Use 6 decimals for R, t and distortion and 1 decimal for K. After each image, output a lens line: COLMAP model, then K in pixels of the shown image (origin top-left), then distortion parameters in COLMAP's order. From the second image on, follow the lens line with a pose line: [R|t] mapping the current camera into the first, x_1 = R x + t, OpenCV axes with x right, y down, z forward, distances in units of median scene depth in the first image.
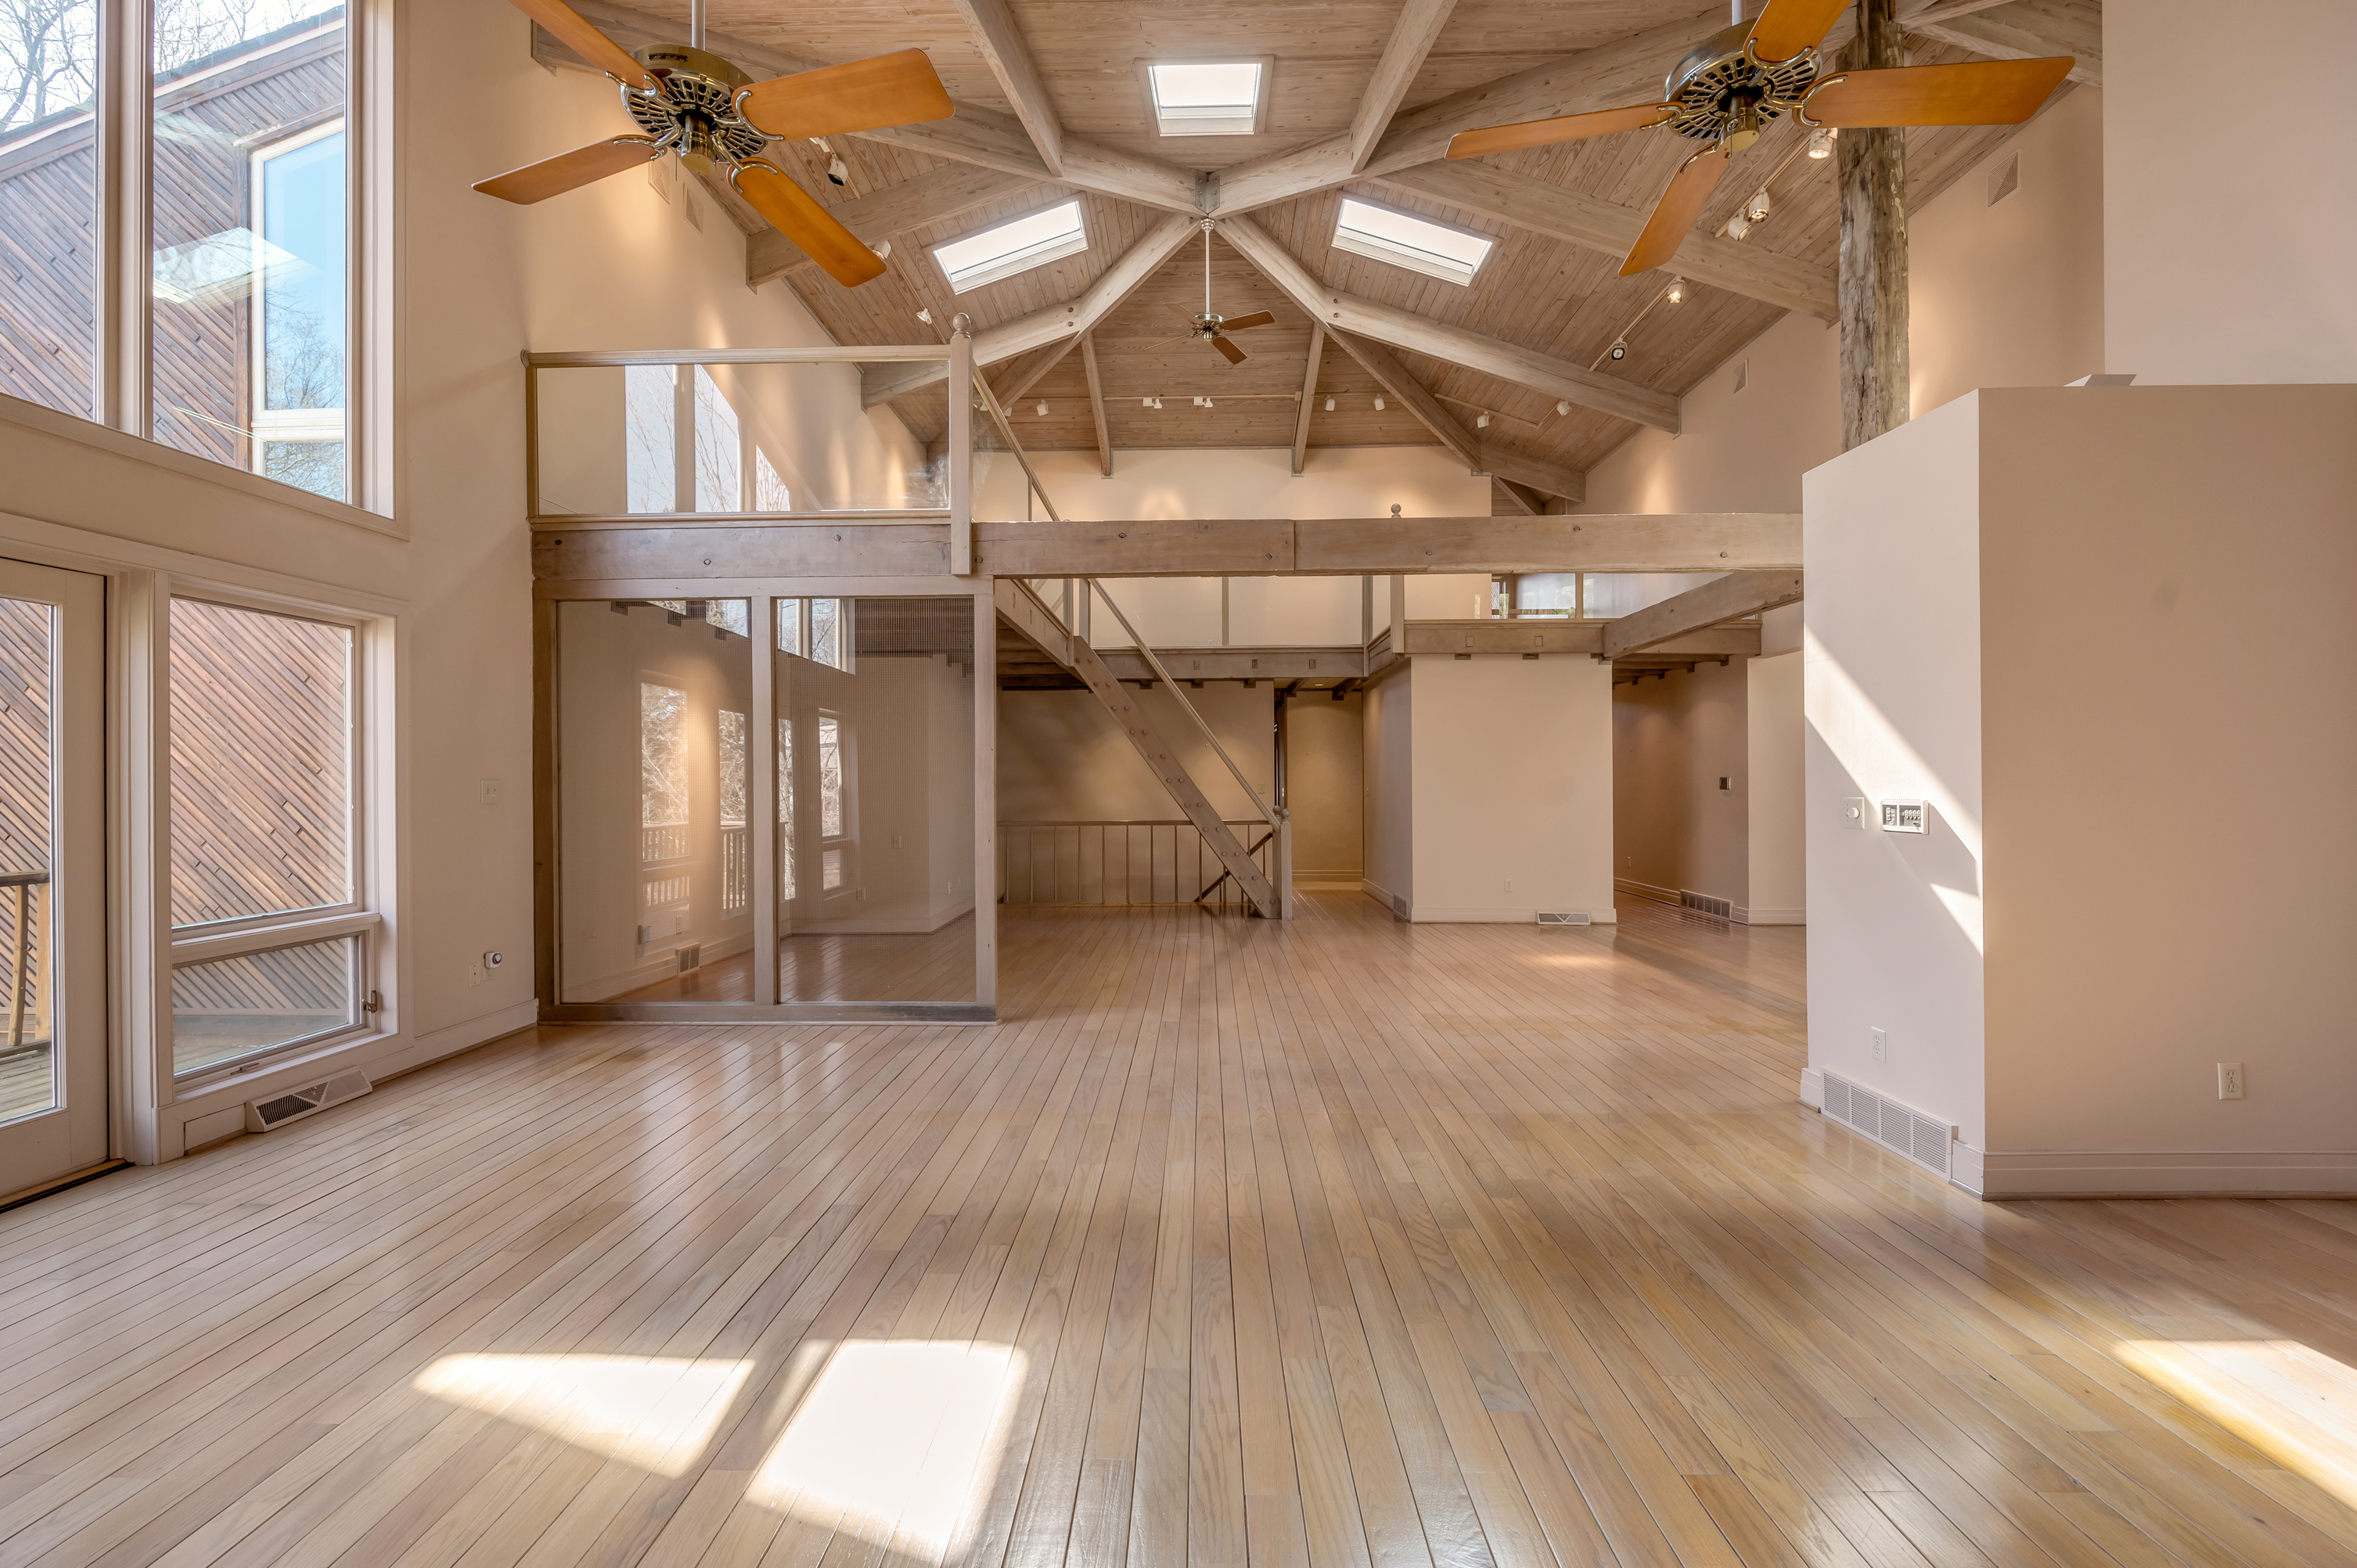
lens RADIAL K [[956.4, 0, 1200.3], [0, 956.4, 776.1], [0, 0, 1]] dist [-0.006531, -0.000164]
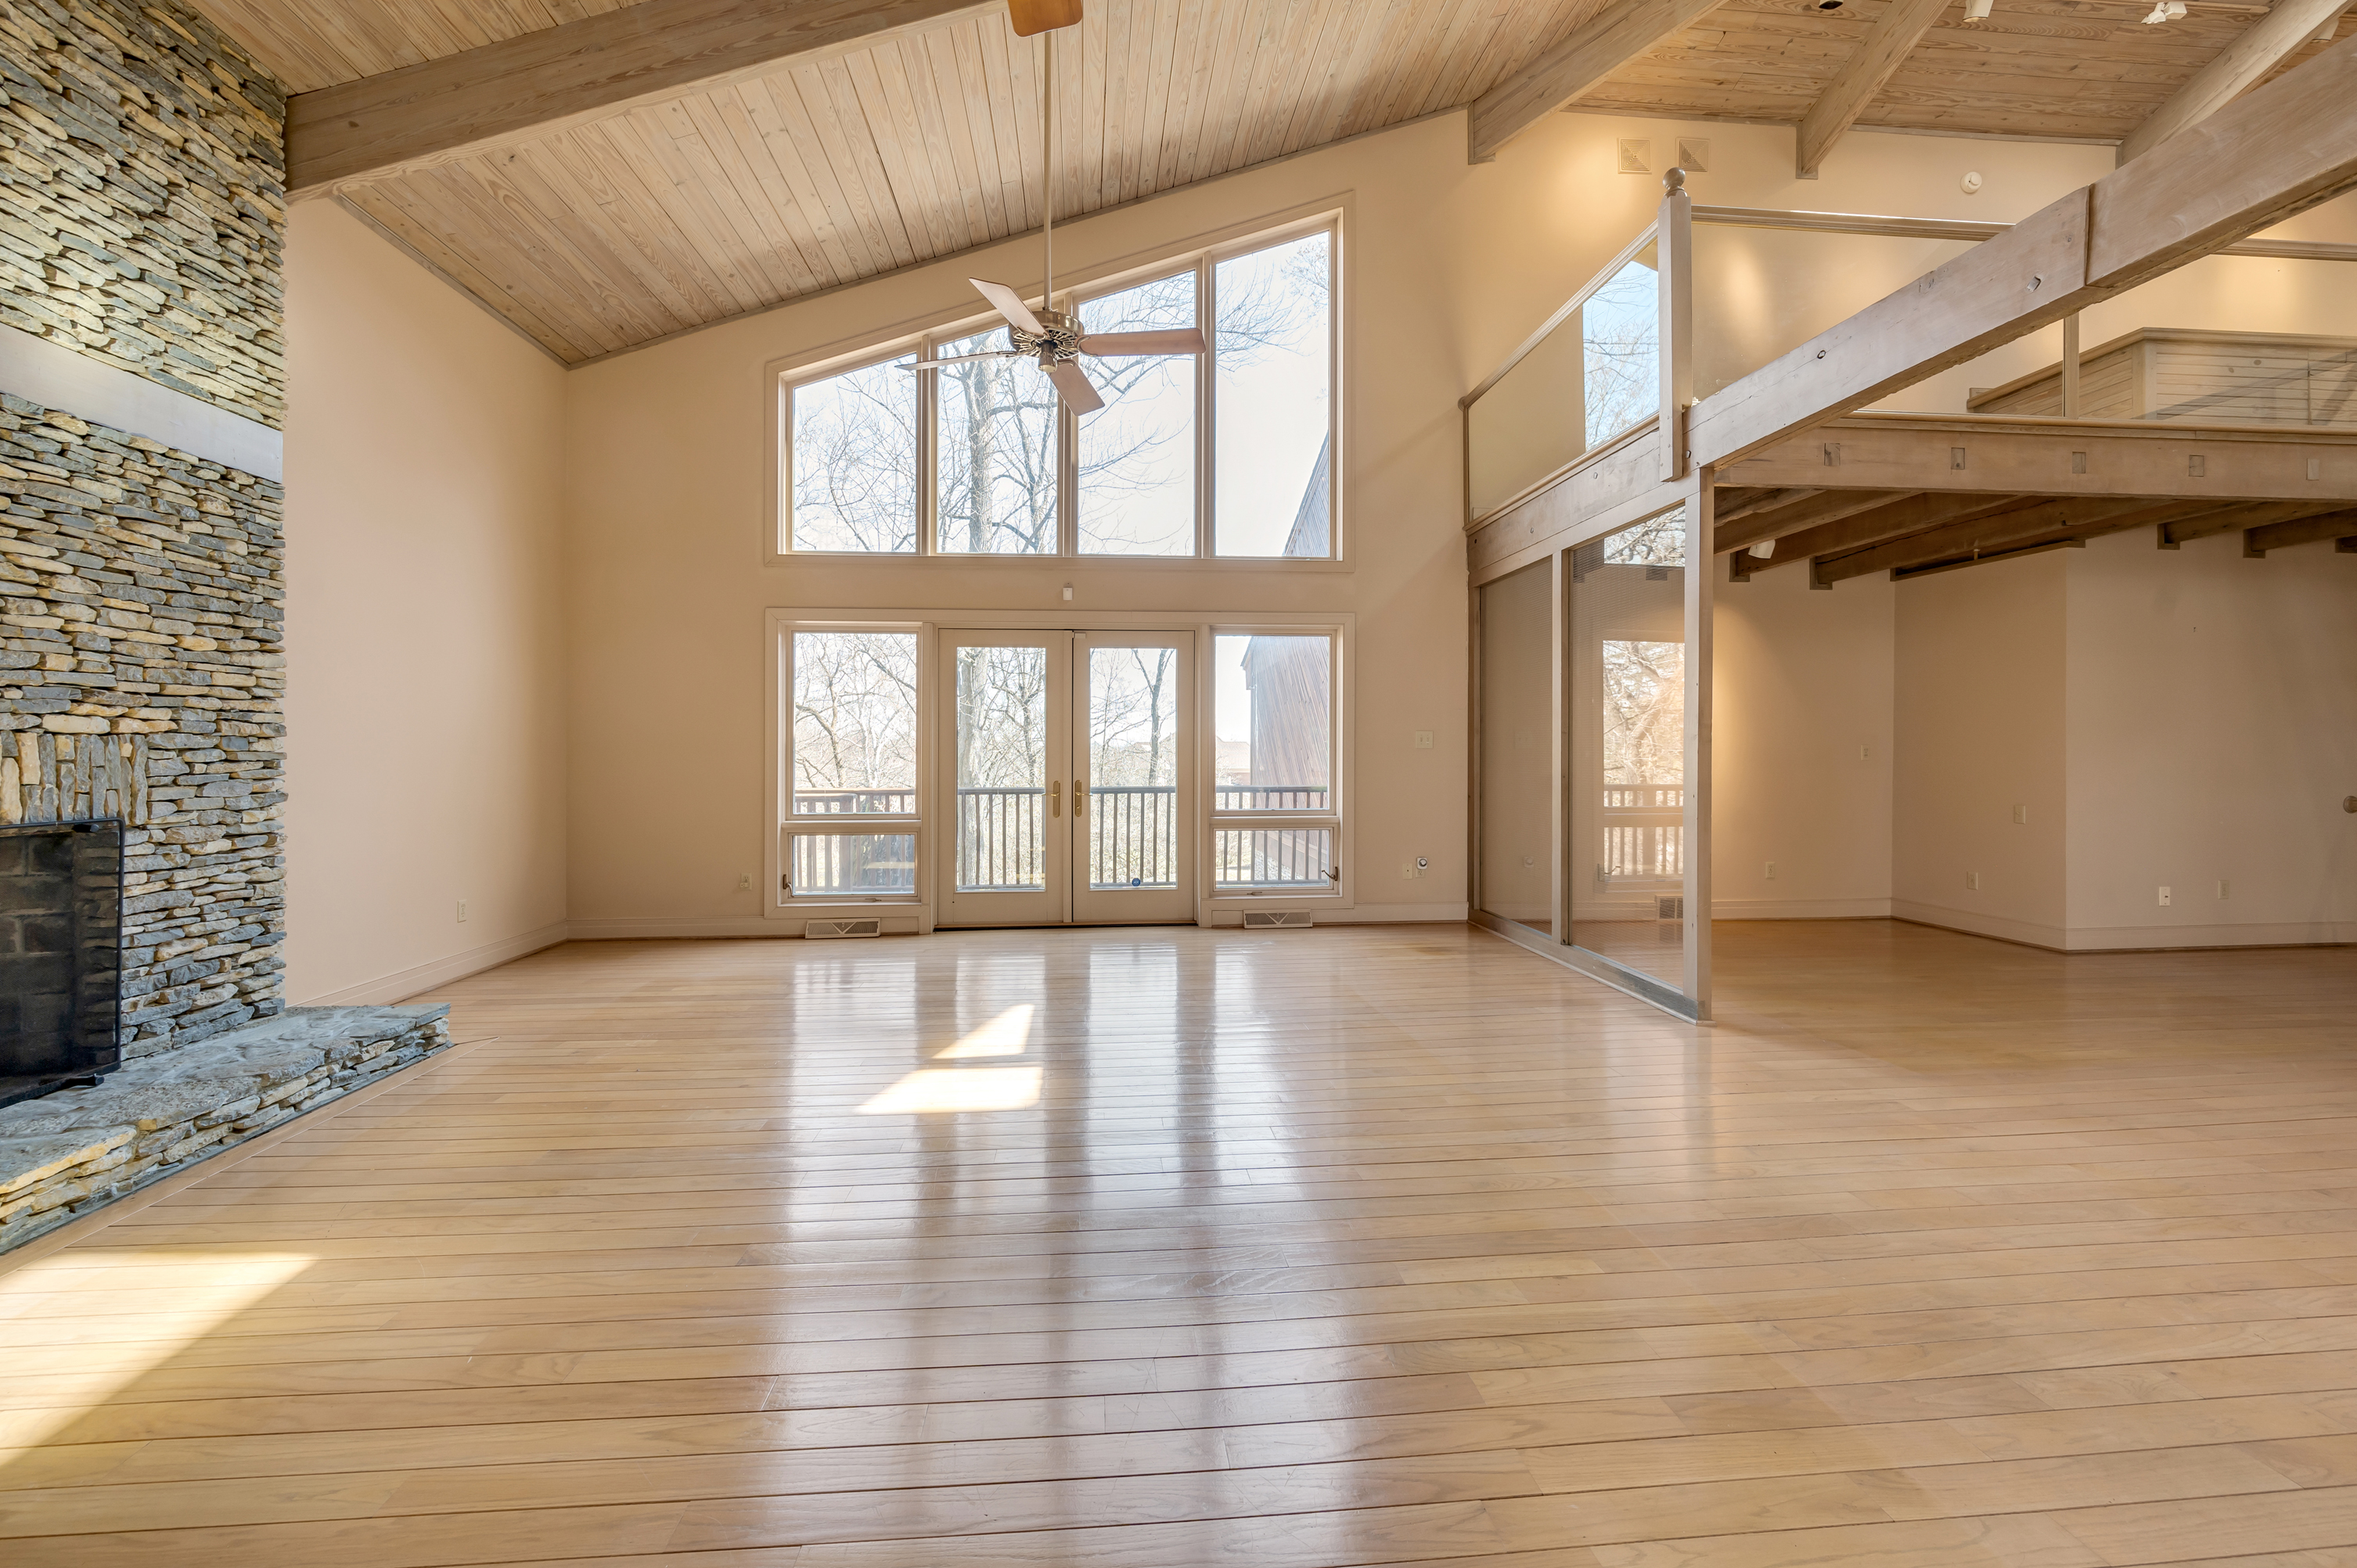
lens RADIAL K [[956.4, 0, 1155.6], [0, 956.4, 756.7], [0, 0, 1]] dist [-0.006531, -0.000164]
pose [[0.088585, 0.010189, -0.996016, 0.855573], [0.006776, 0.999918, 0.010831, 0.033924], [0.996046, -0.007708, 0.088509, 0.734152]]
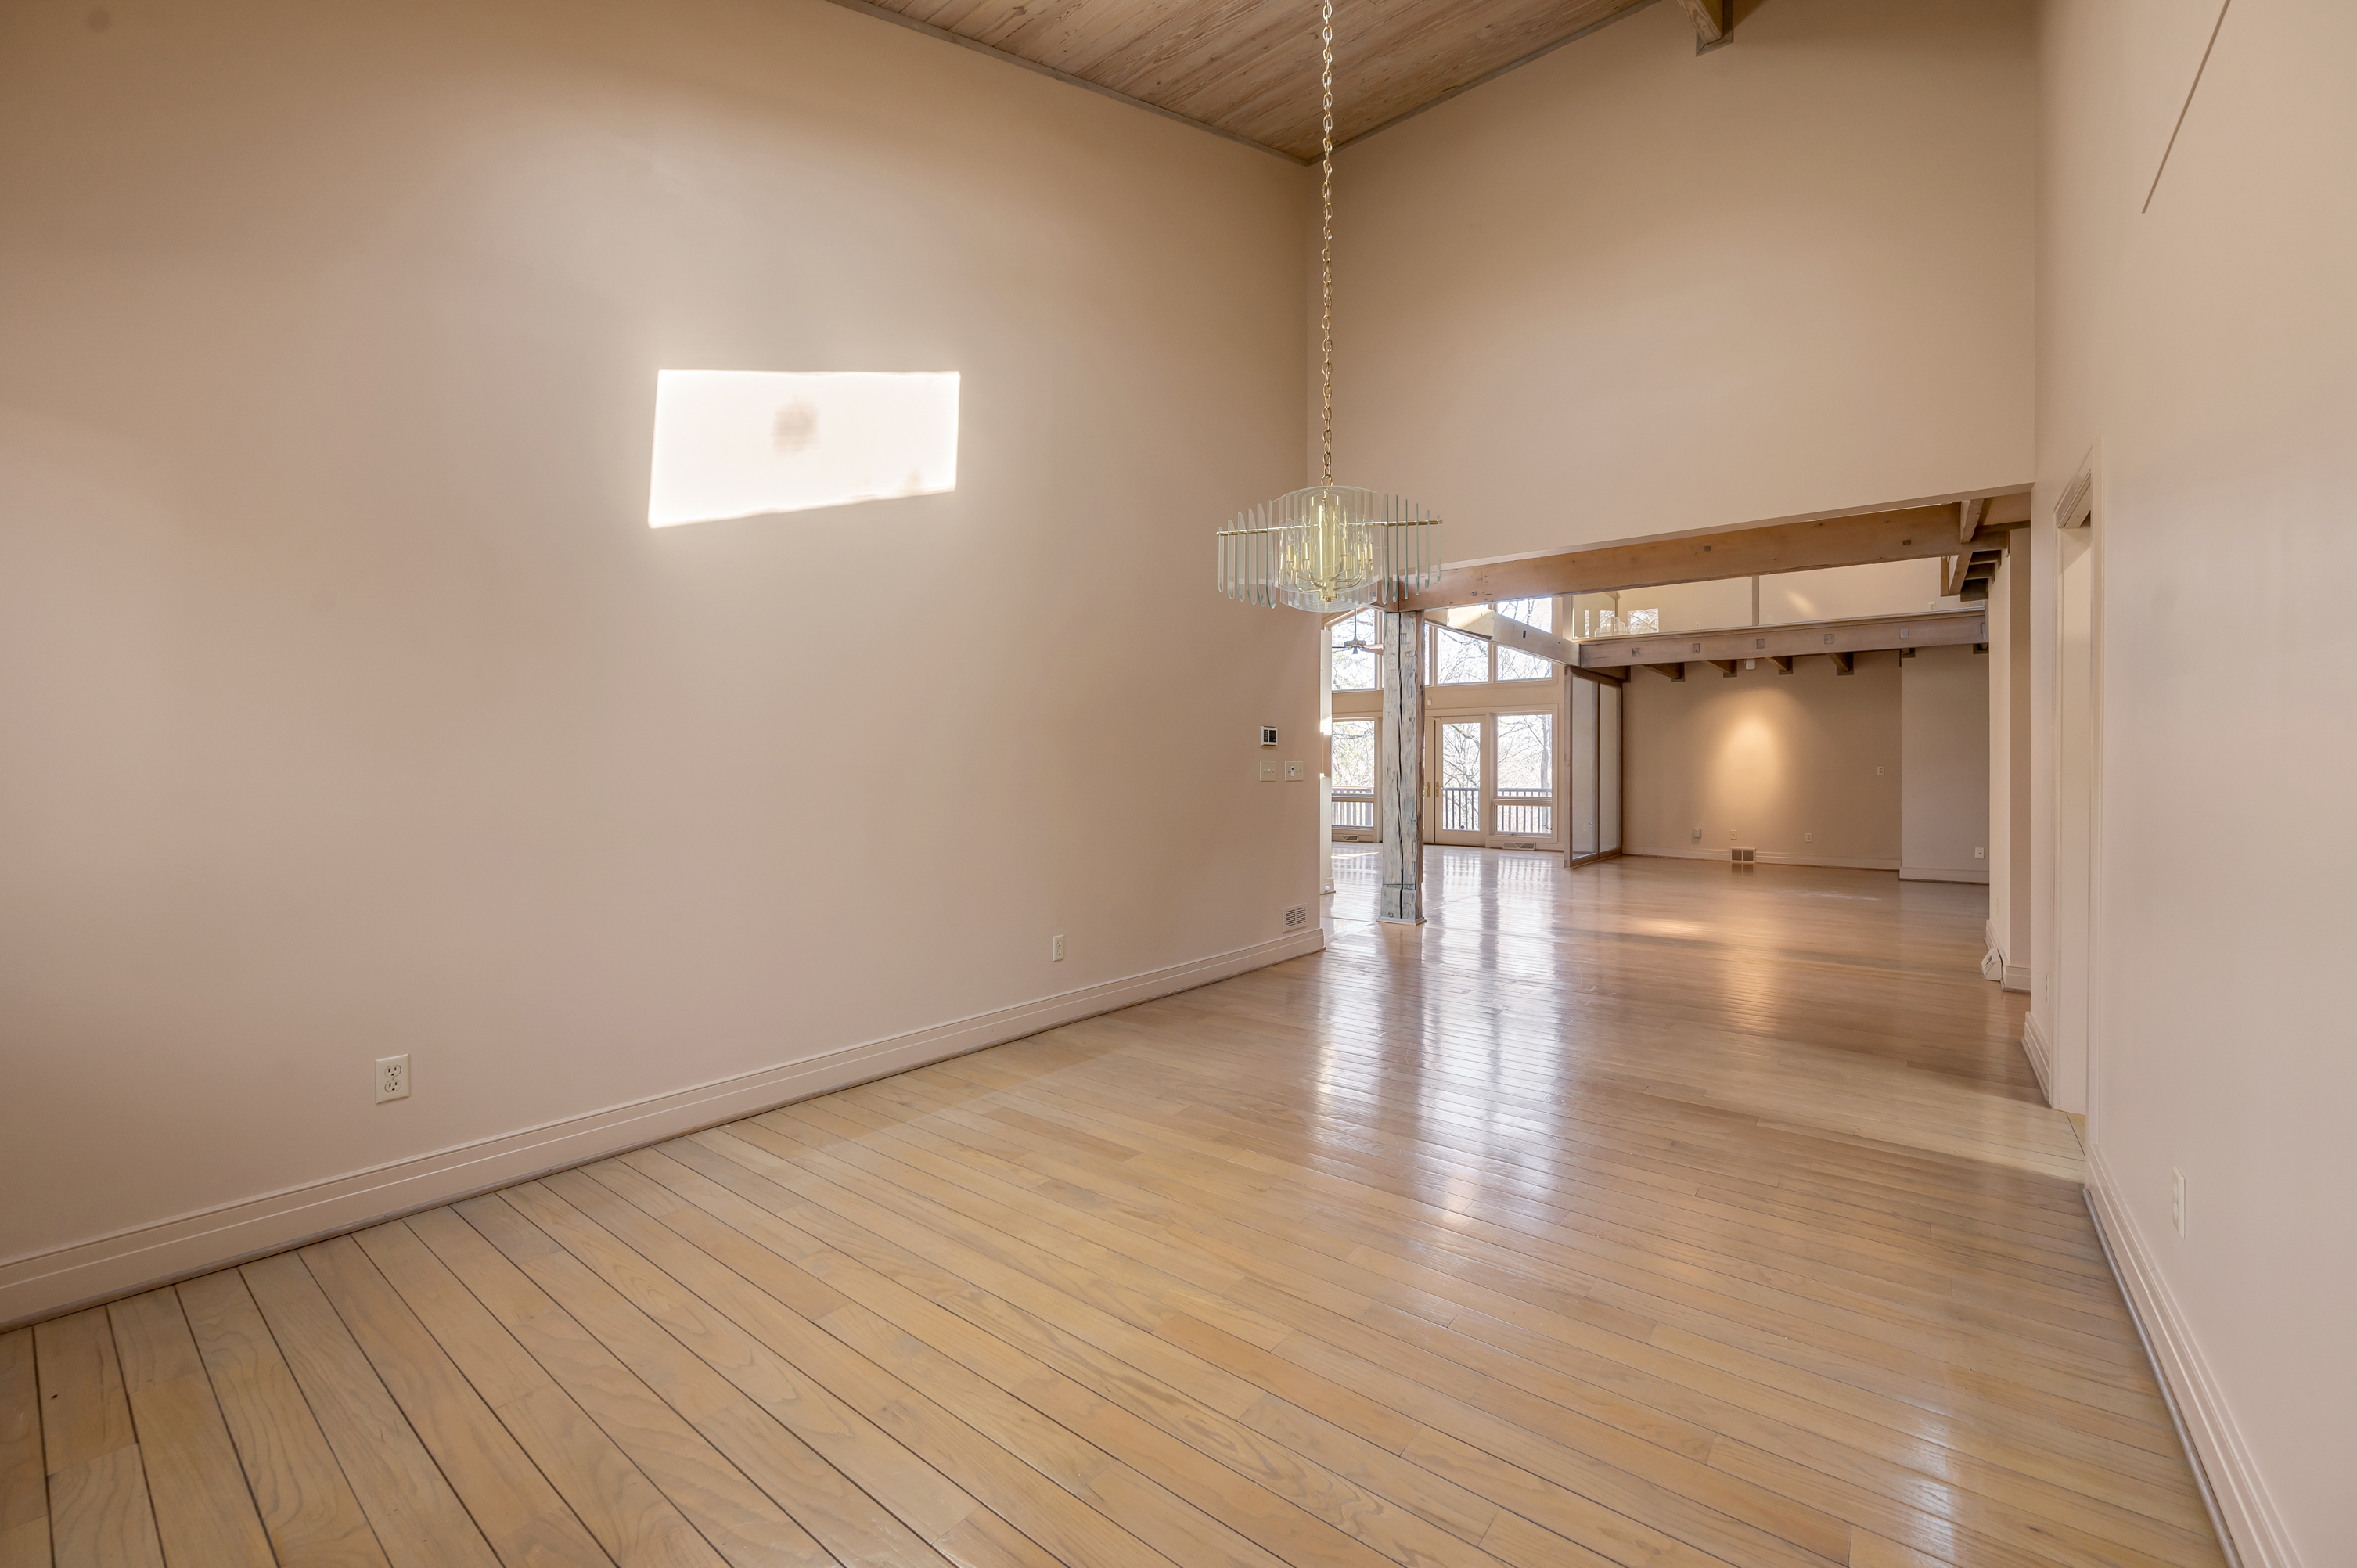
lens RADIAL K [[956.4, 0, 1160.6], [0, 956.4, 770.4], [0, 0, 1]] dist [-0.006531, -0.000164]
pose [[-0.615584, 0.002587, -0.788067, 3.327203], [0.003750, 0.999993, 0.000354, 0.040246], [0.788063, -0.002738, -0.615589, 2.548895]]
